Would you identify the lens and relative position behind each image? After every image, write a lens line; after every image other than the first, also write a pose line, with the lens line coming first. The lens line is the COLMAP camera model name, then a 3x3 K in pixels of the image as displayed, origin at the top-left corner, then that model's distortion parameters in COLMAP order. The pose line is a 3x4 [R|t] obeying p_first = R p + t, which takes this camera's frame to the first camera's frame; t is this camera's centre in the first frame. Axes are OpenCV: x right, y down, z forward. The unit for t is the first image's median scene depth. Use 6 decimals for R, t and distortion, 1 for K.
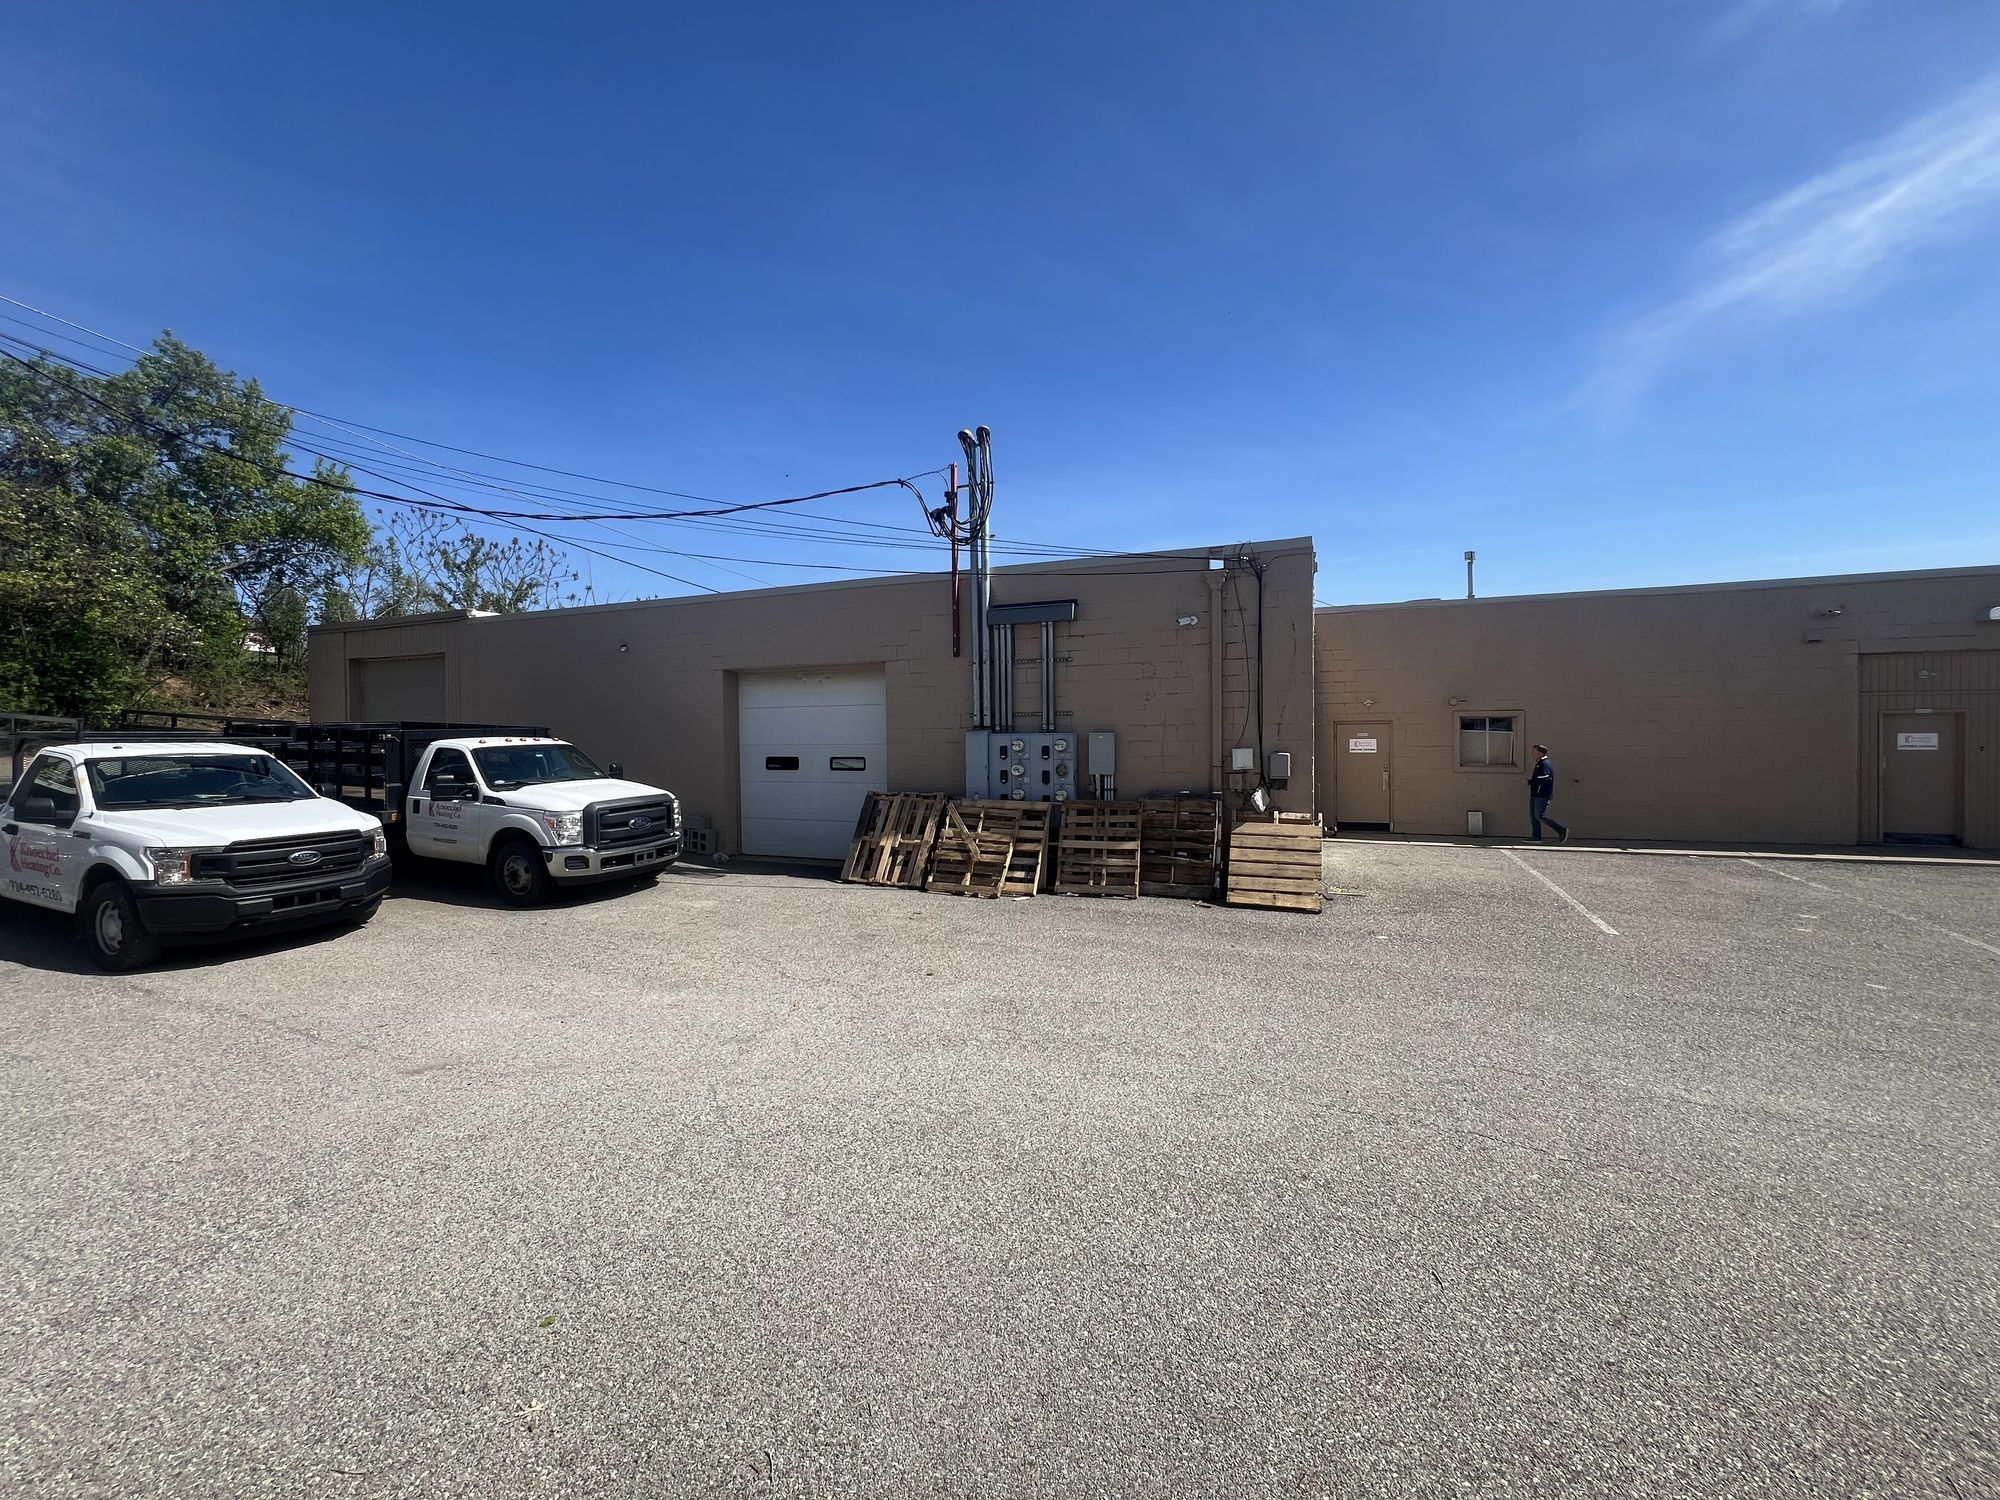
lens RADIAL K [[796.7, 0, 993.7], [0, 796.7, 734.7], [0, 0, 1]] dist [-0.003368, 0.000906]
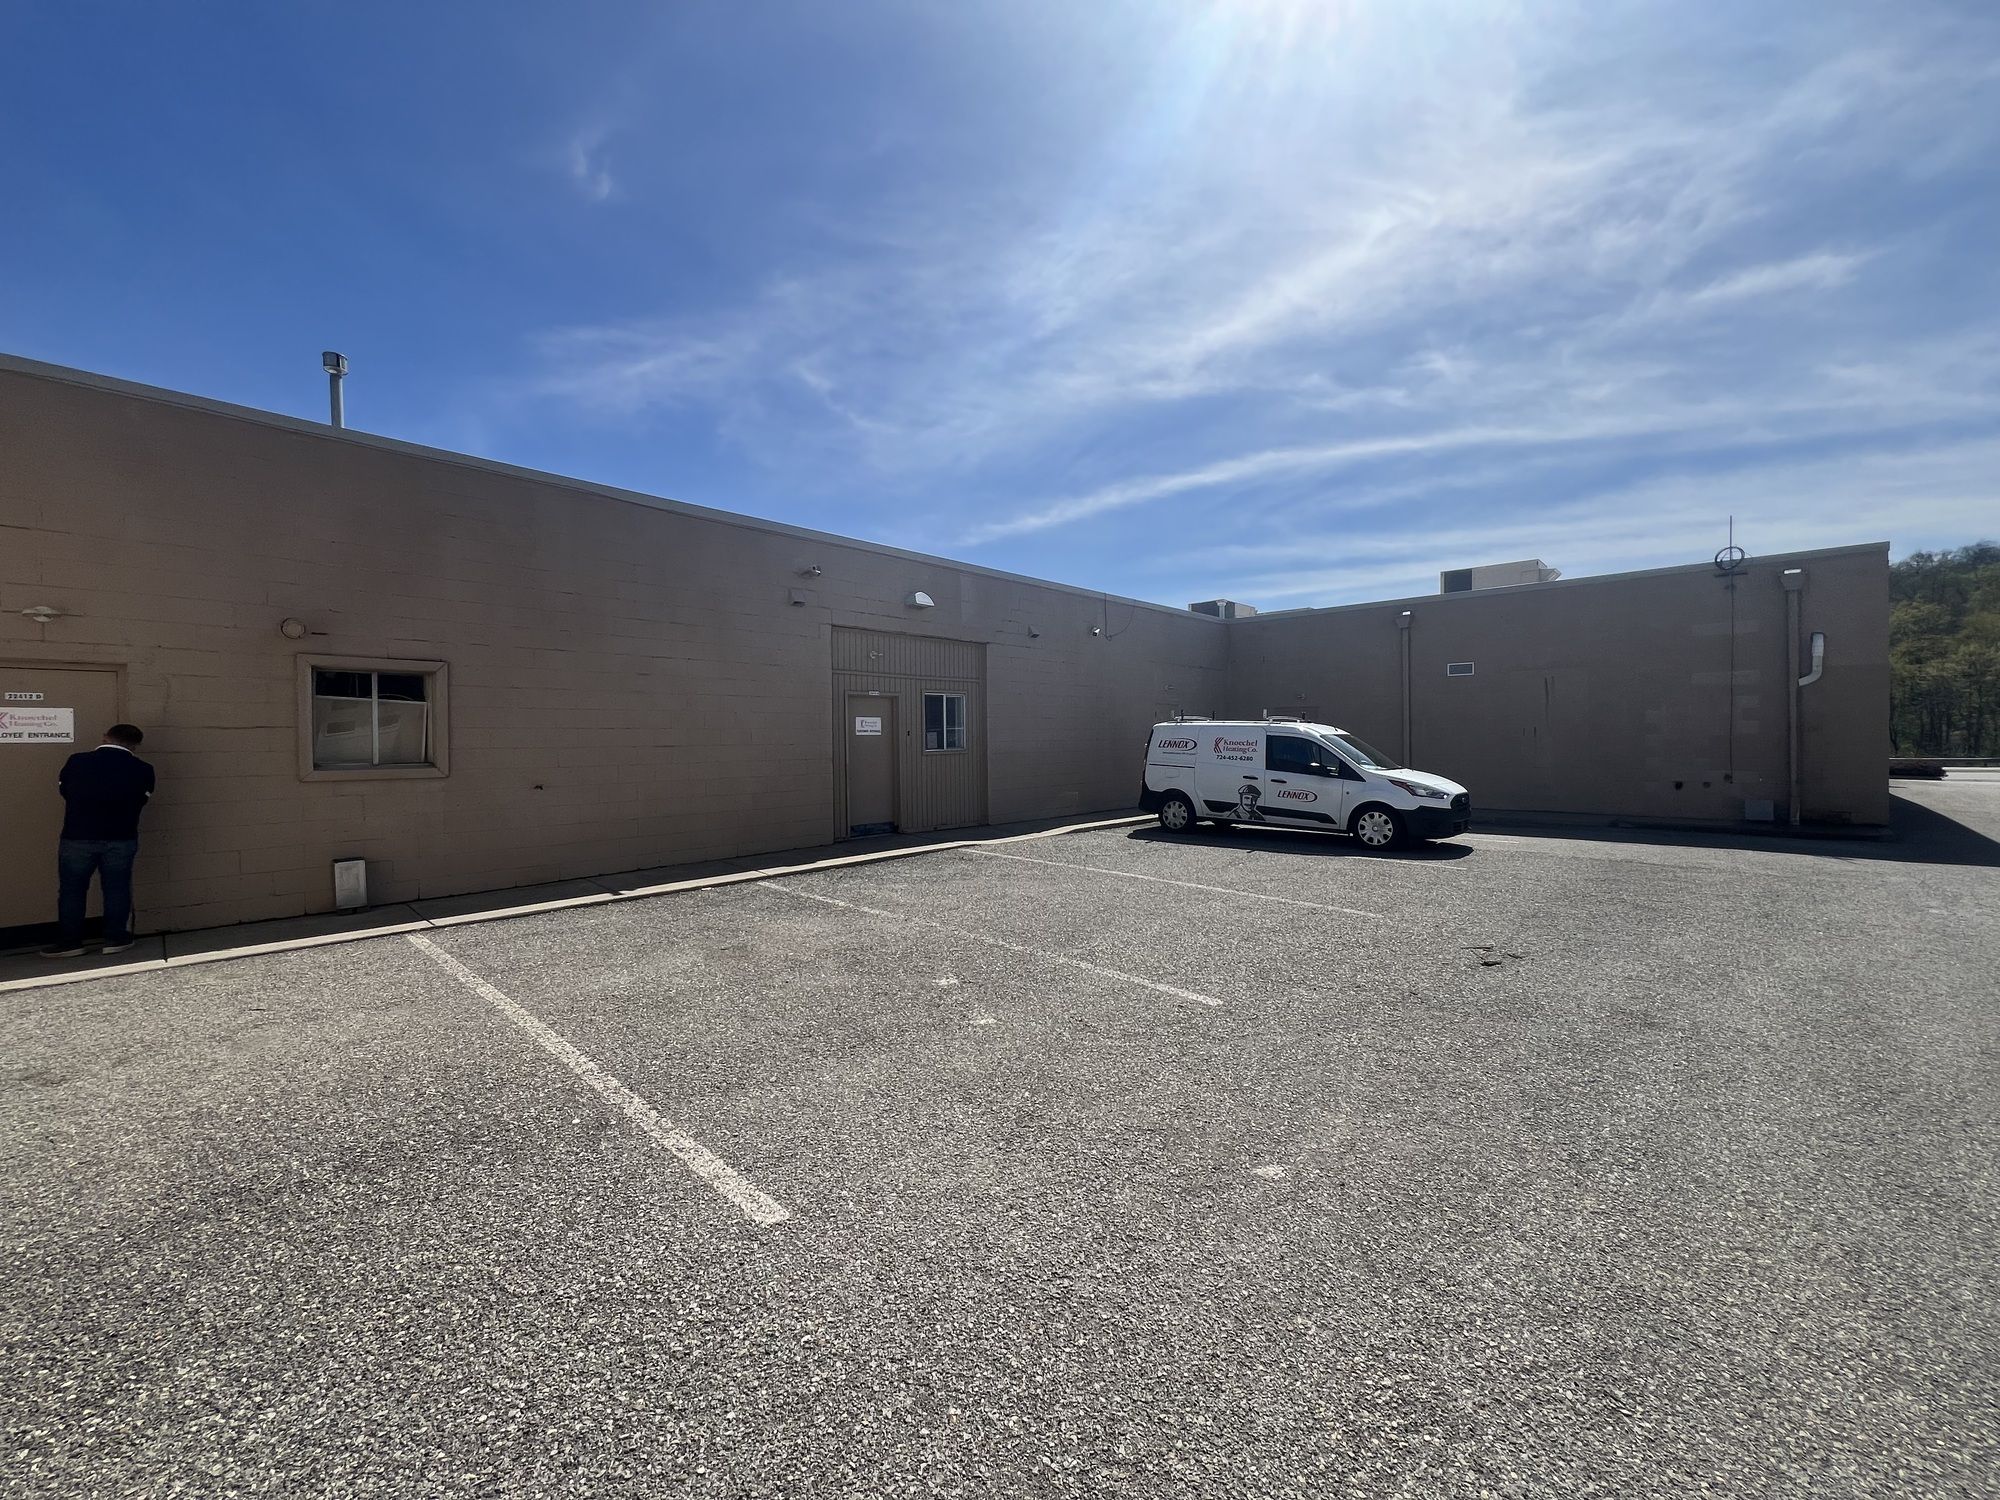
lens RADIAL K [[796.7, 0, 994.0], [0, 796.7, 760.7], [0, 0, 1]] dist [-0.003368, 0.000906]
pose [[0.356262, -0.017005, 0.934231, 0.420662], [0.011116, 0.999841, 0.013960, 0.047414], [-0.934320, 0.005411, 0.356394, 0.661029]]
